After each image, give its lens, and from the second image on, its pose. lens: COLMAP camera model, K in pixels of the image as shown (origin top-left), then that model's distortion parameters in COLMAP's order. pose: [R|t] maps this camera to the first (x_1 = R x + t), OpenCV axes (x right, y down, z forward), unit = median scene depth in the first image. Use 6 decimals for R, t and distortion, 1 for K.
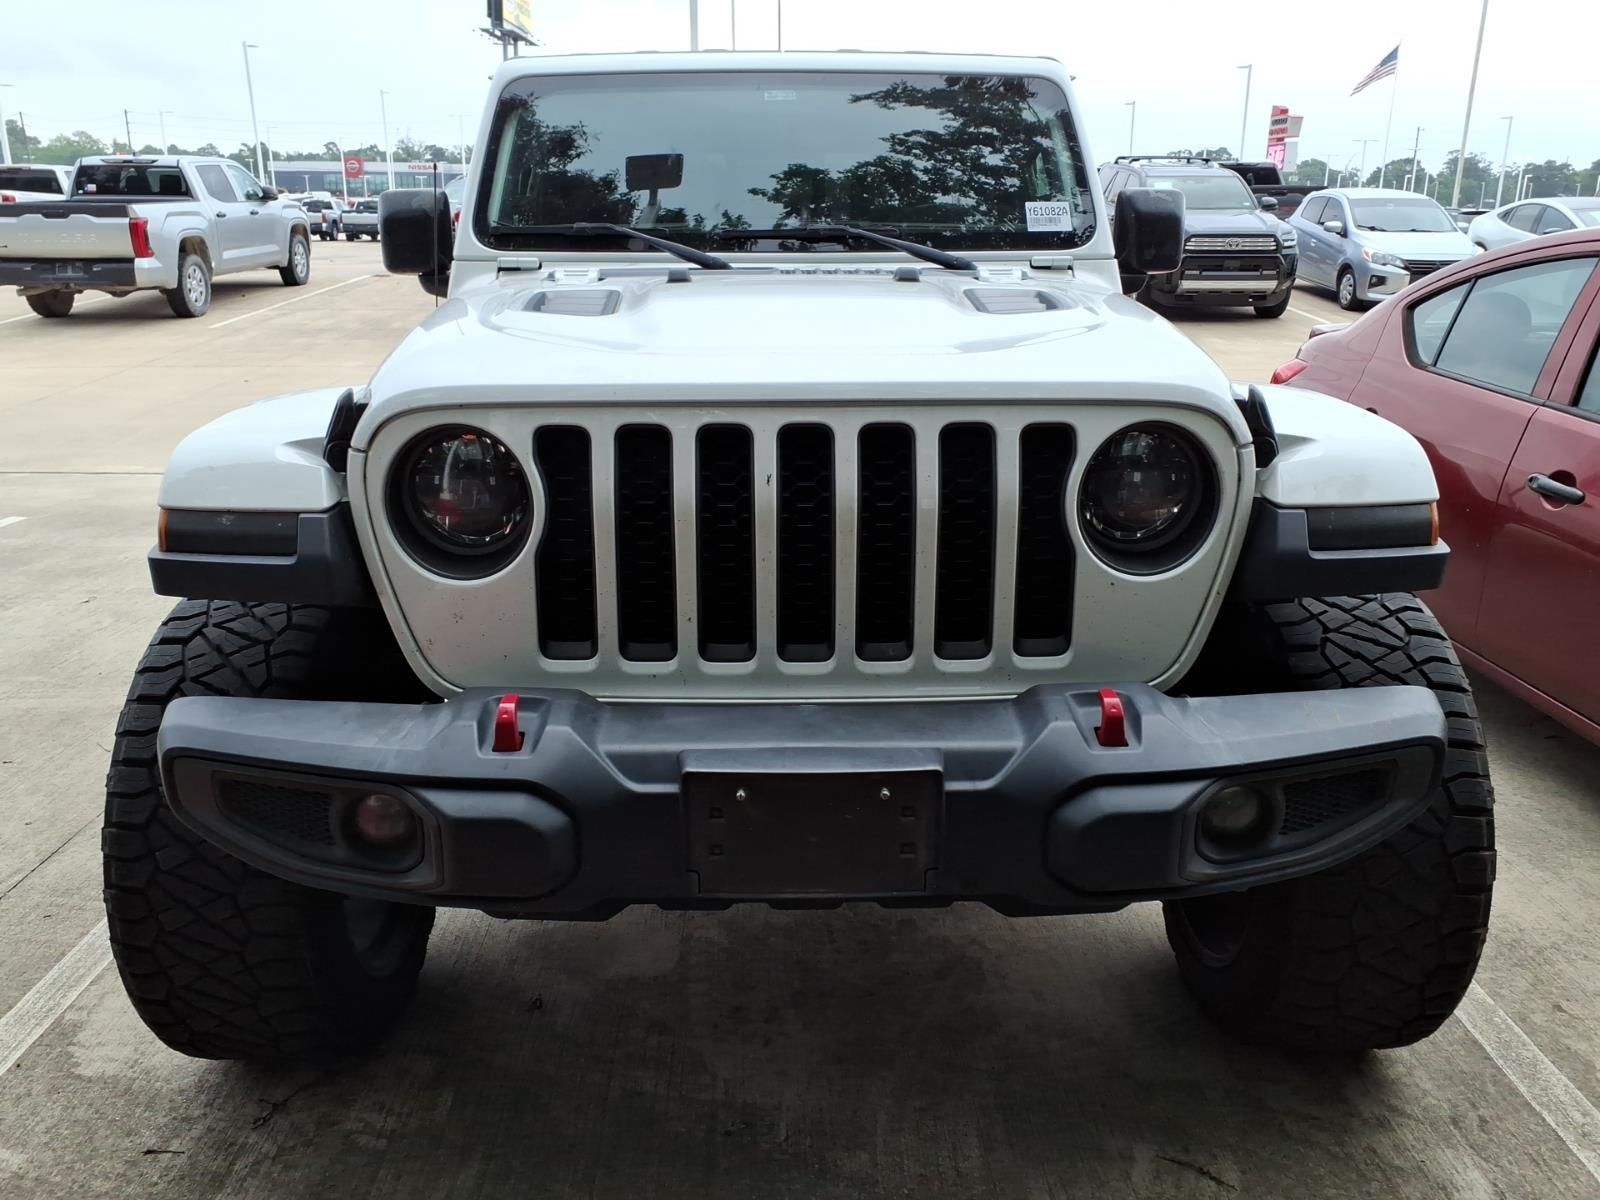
lens RADIAL K [[1297.6, 0, 800.0], [0, 1297.6, 600.0], [0, 0, 1]] dist [0.049044, -0.093544]
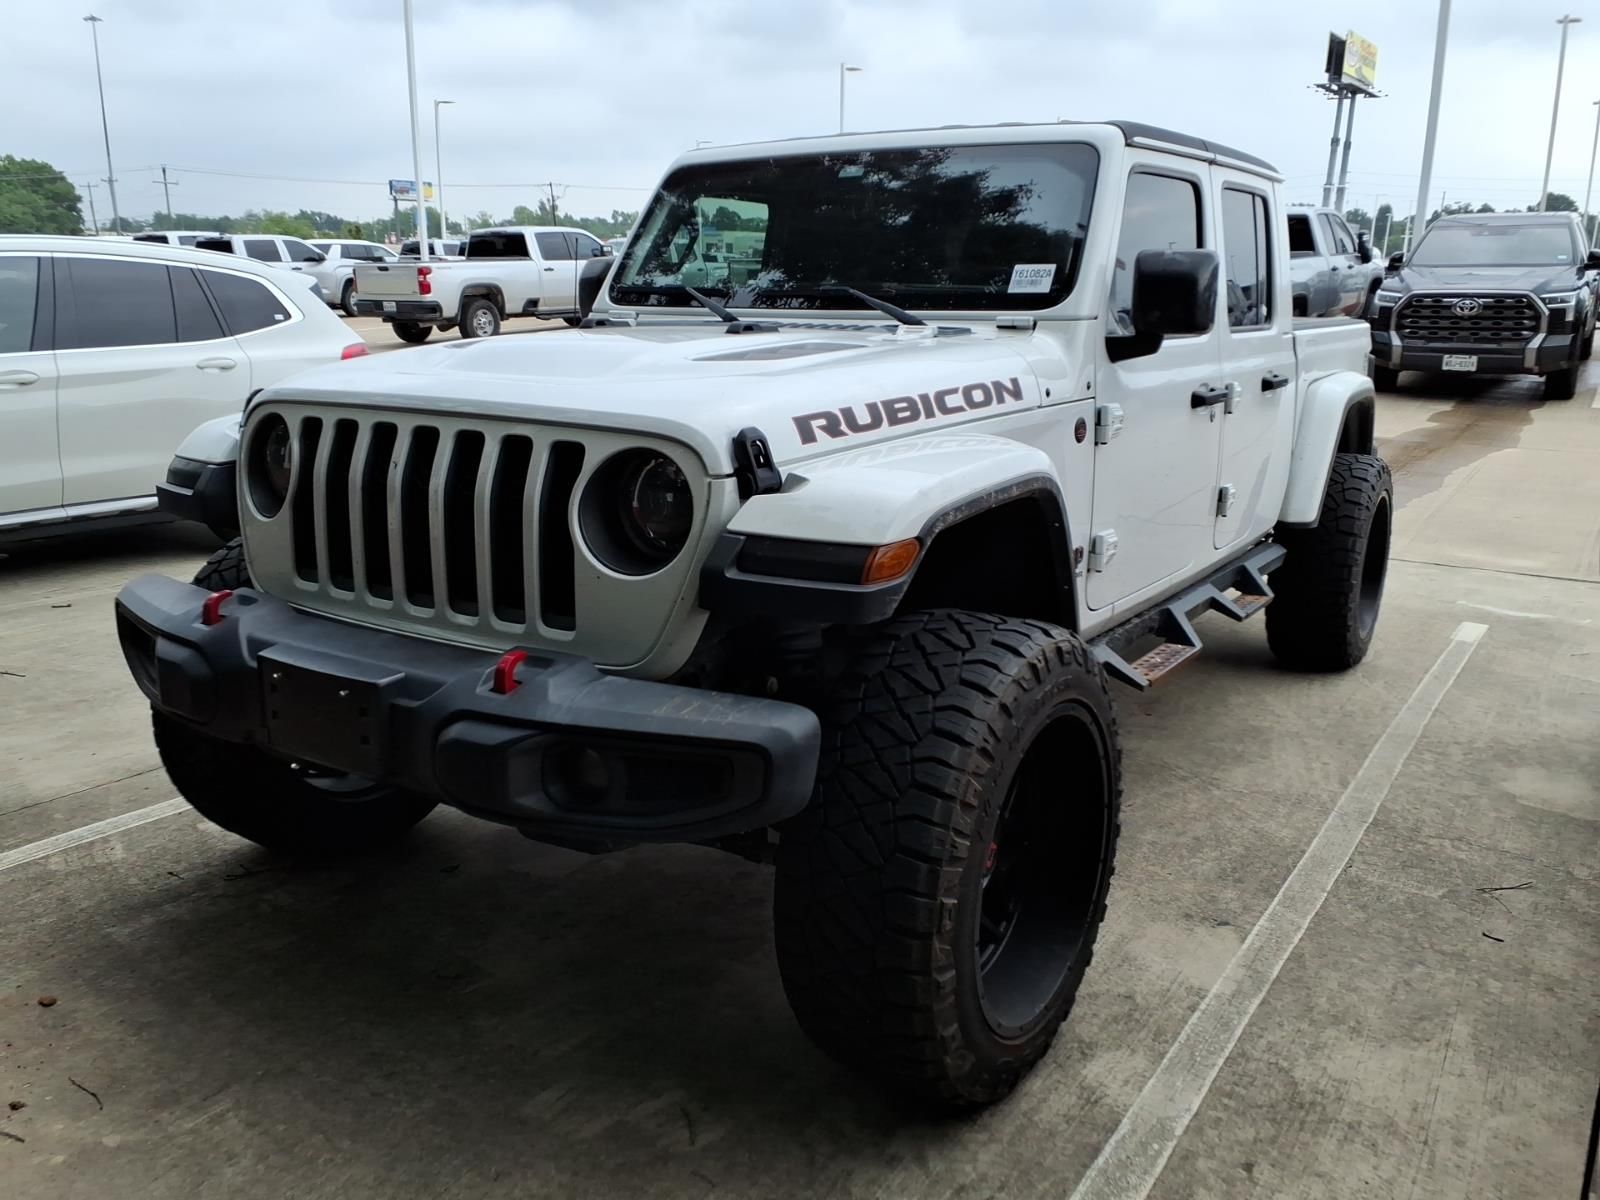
lens RADIAL K [[1292.9, 0, 780.4], [0, 1292.9, 607.5], [0, 0, 1]] dist [0.074298, -0.096808]
pose [[0.826011, 0.139229, -0.546189, 0.896065], [-0.160257, 0.987032, 0.009244, -0.020144], [0.540393, 0.079895, 0.837611, 0.068911]]
